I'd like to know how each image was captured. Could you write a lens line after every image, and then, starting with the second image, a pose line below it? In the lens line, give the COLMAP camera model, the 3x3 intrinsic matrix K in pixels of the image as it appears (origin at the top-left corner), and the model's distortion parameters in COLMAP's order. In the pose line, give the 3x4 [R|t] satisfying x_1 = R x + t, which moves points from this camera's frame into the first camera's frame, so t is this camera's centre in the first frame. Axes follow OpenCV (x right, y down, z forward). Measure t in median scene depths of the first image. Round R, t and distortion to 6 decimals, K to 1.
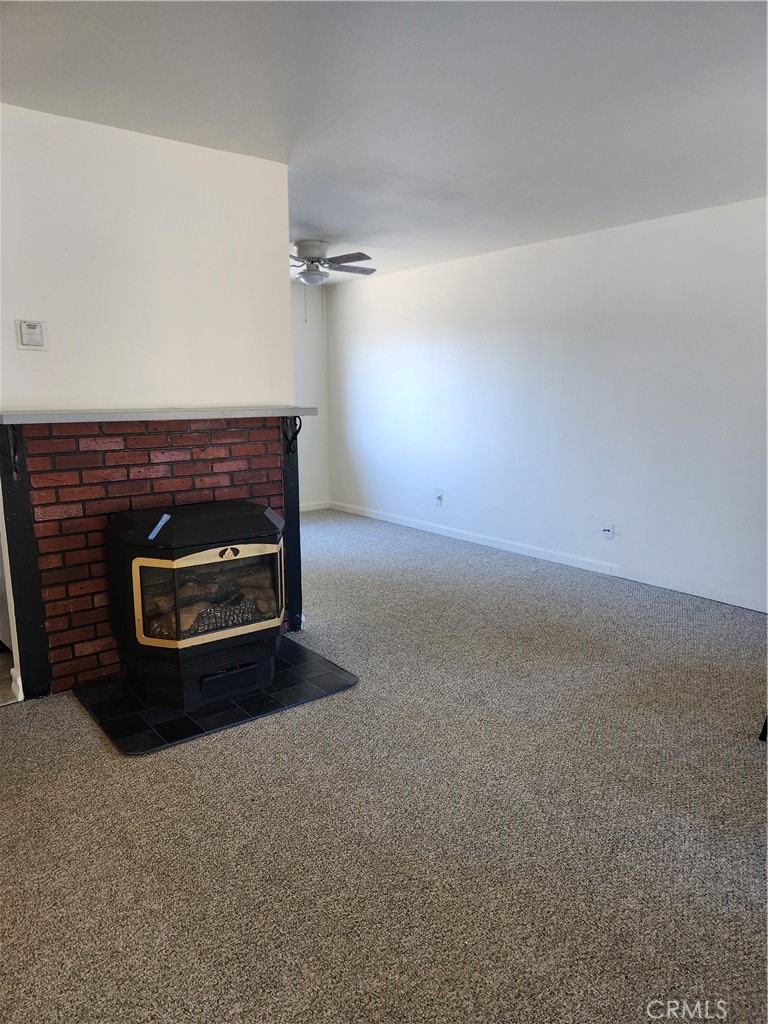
lens RADIAL K [[694.1, 0, 387.6], [0, 694.1, 505.8], [0, 0, 1]] dist [0.087790, -0.056818]
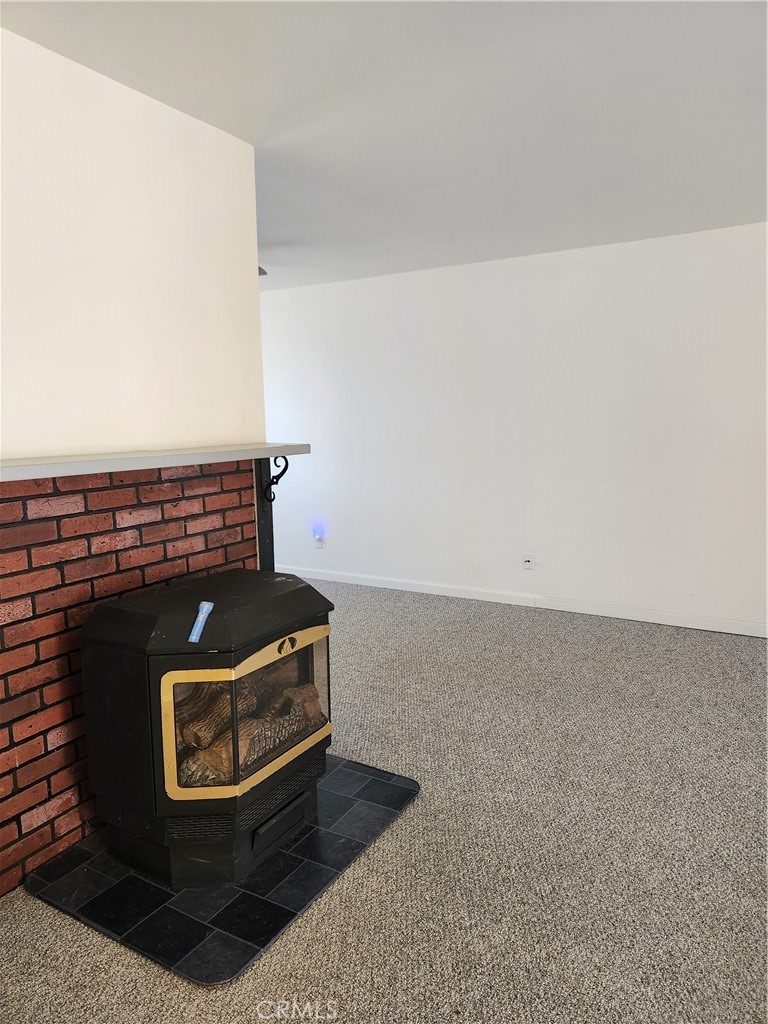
lens RADIAL K [[694.1, 0, 387.6], [0, 694.1, 505.8], [0, 0, 1]] dist [0.087790, -0.056818]
pose [[0.936360, -0.059768, 0.345915, -0.330640], [0.076214, 0.996507, -0.034124, -0.039598], [-0.342667, 0.058316, 0.937645, 0.244572]]
